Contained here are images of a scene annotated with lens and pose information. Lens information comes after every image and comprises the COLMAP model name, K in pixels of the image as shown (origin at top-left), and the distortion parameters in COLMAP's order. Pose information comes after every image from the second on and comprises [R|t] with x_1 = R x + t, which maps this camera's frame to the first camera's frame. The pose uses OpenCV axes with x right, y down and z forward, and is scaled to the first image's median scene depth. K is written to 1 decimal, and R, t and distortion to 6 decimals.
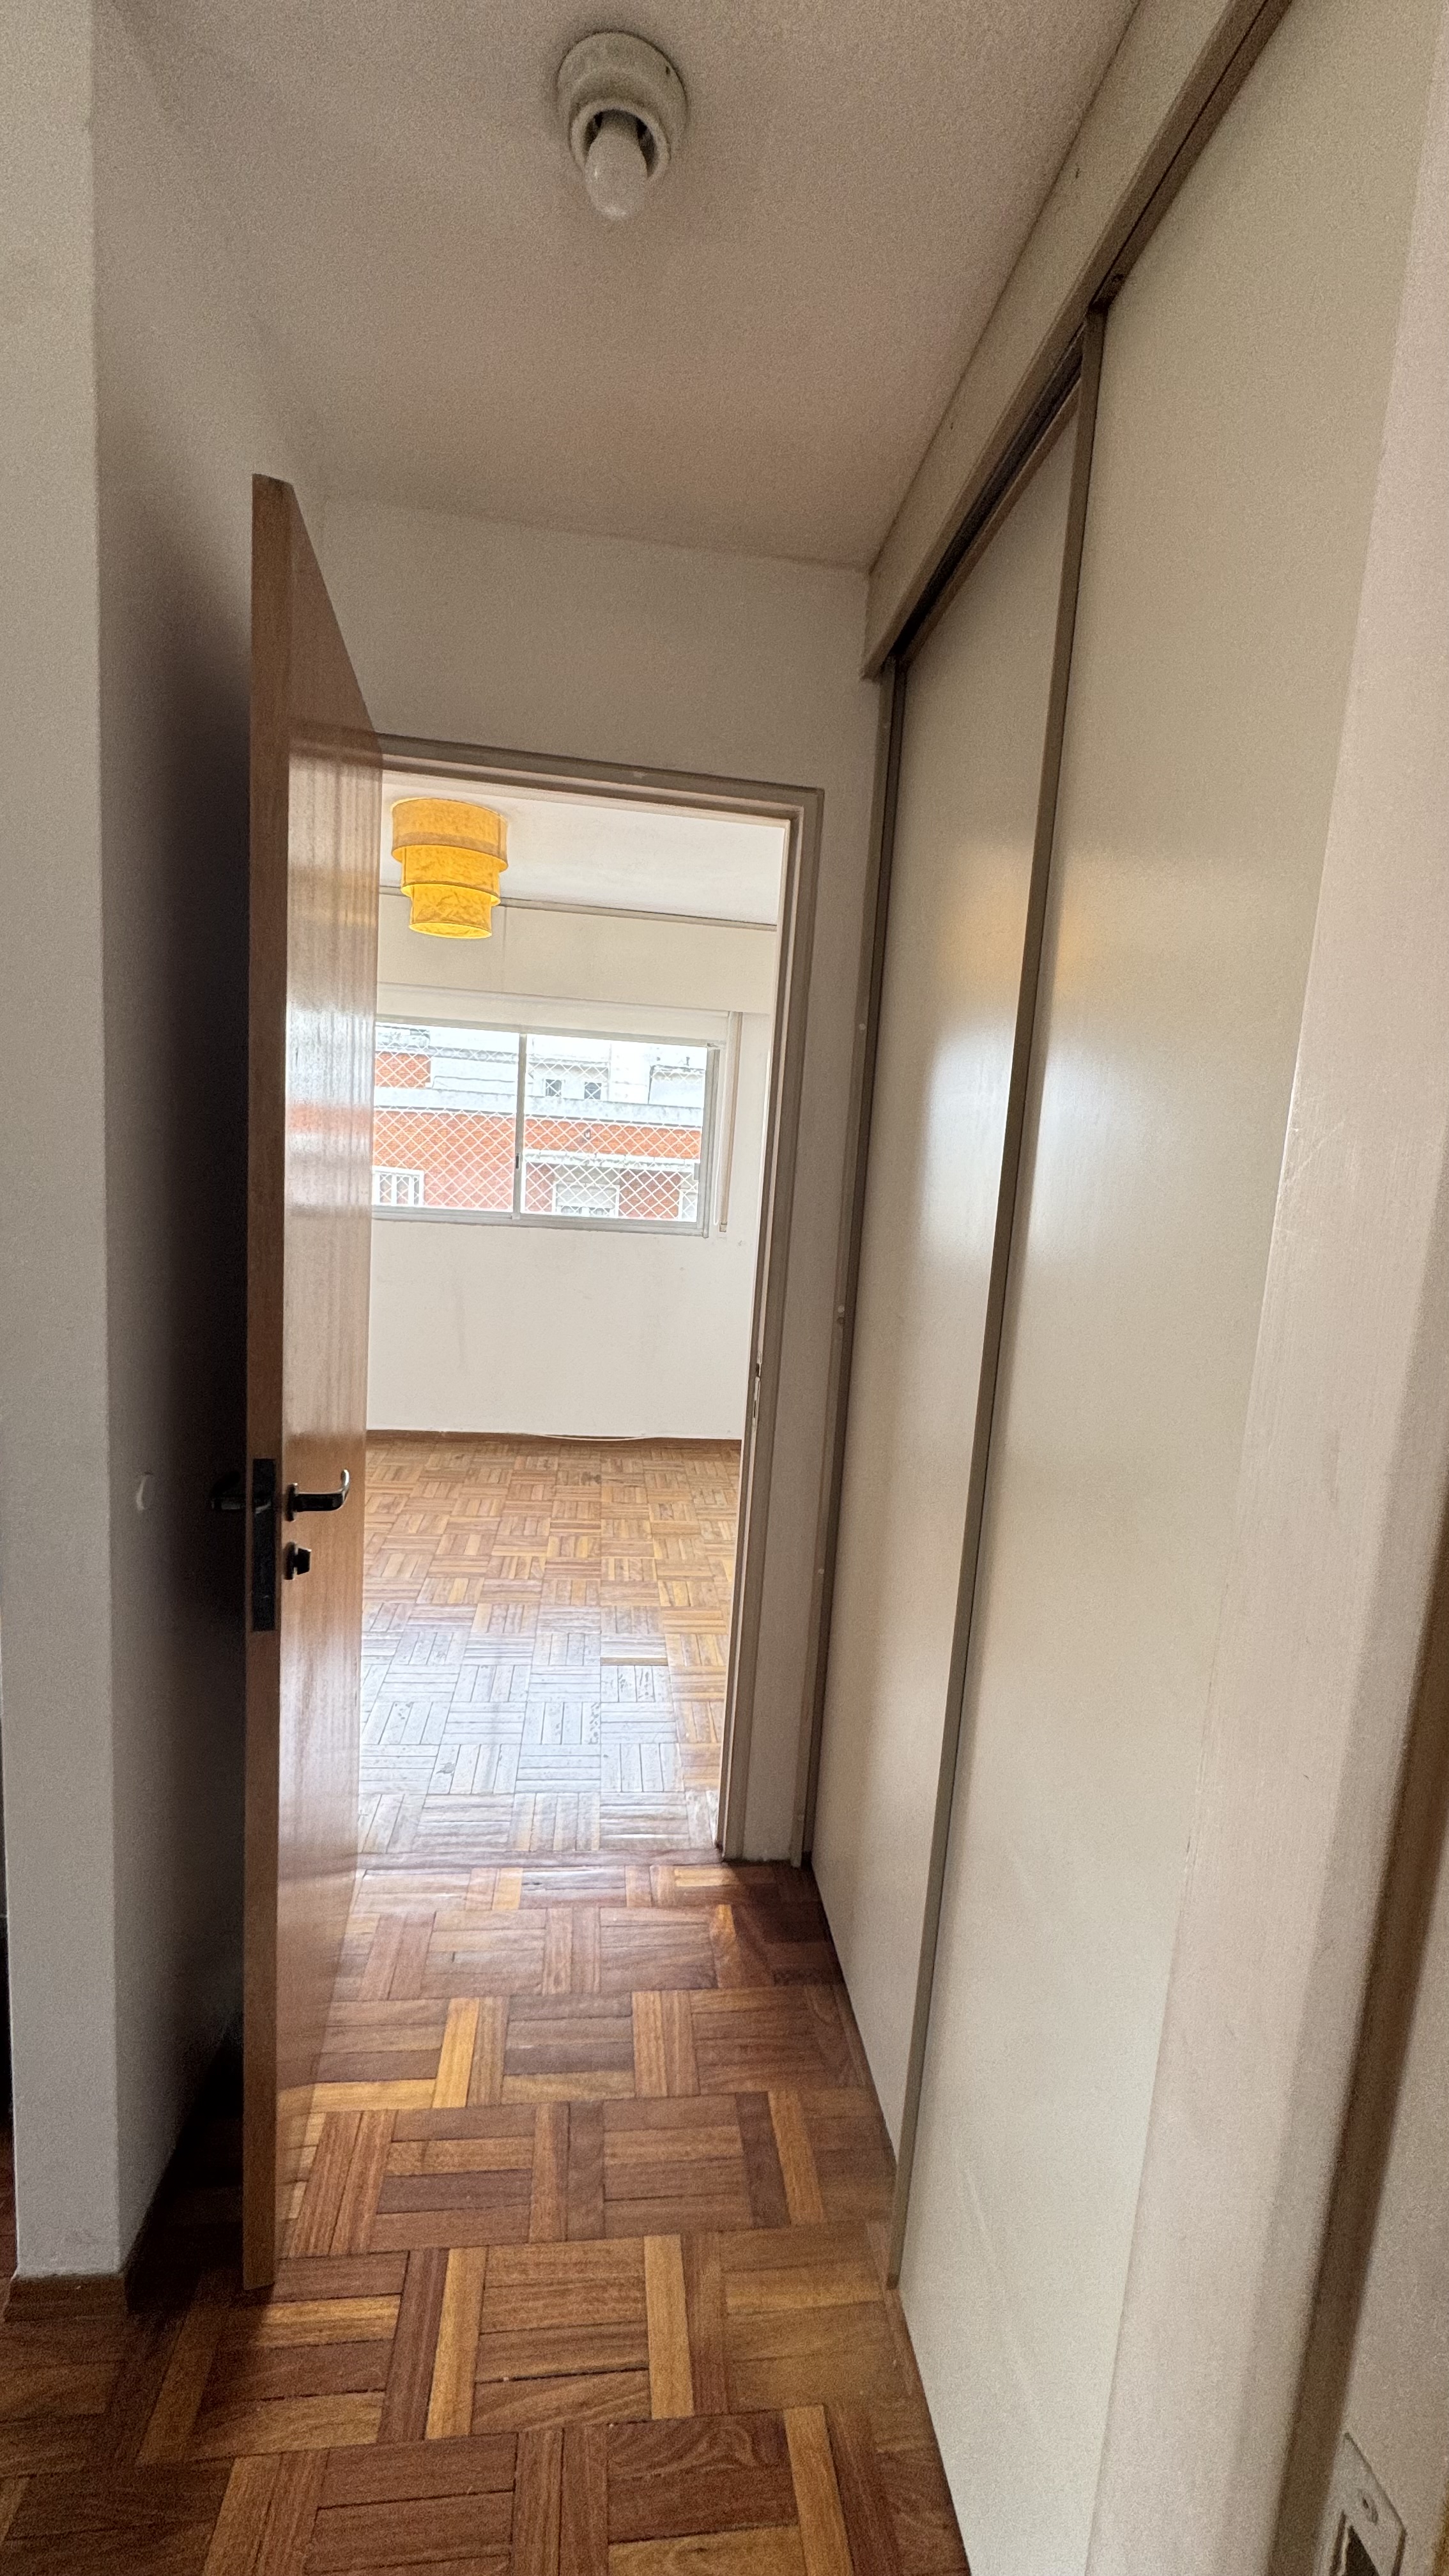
lens RADIAL K [[1021.4, 0, 728.0], [0, 1021.4, 1282.4], [0, 0, 1]] dist [-0.006552, 0.000726]
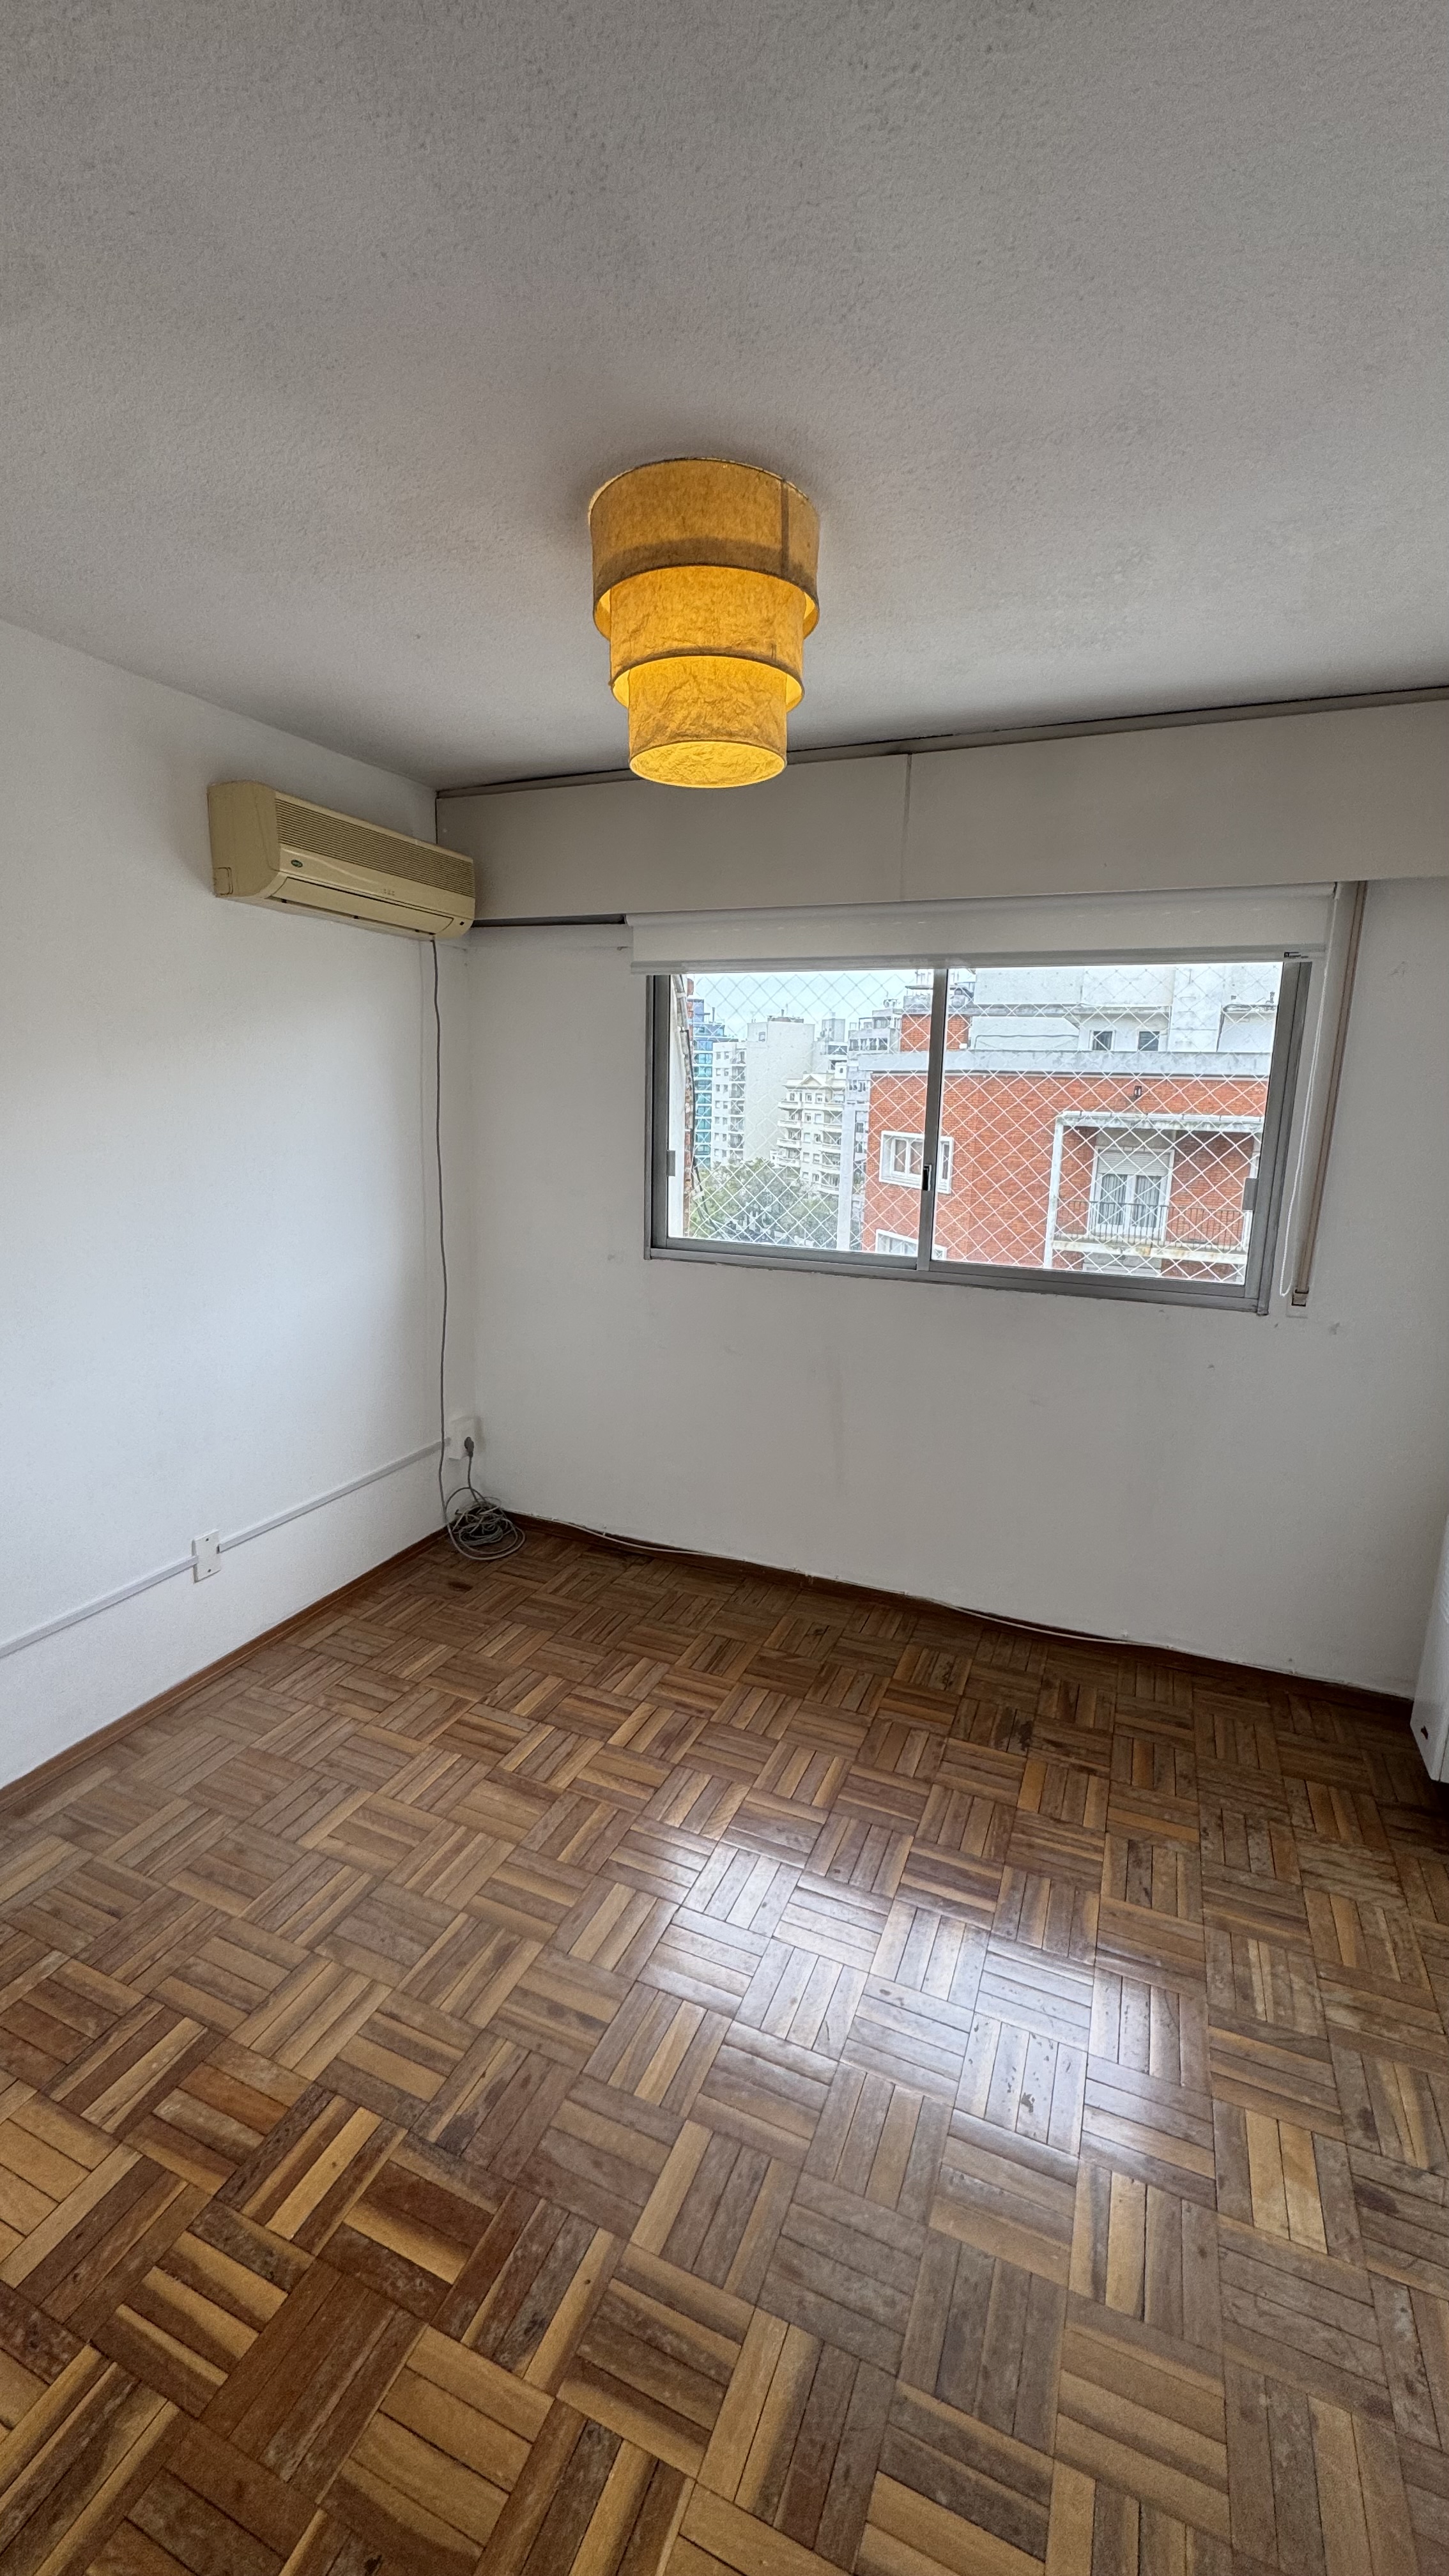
lens RADIAL K [[1021.4, 0, 728.0], [0, 1021.4, 1282.4], [0, 0, 1]] dist [-0.006552, 0.000726]
pose [[0.867600, 0.050531, -0.494688, -0.000807], [-0.031202, 0.998395, 0.047260, -0.081815], [0.496282, -0.025567, 0.867785, 0.402455]]
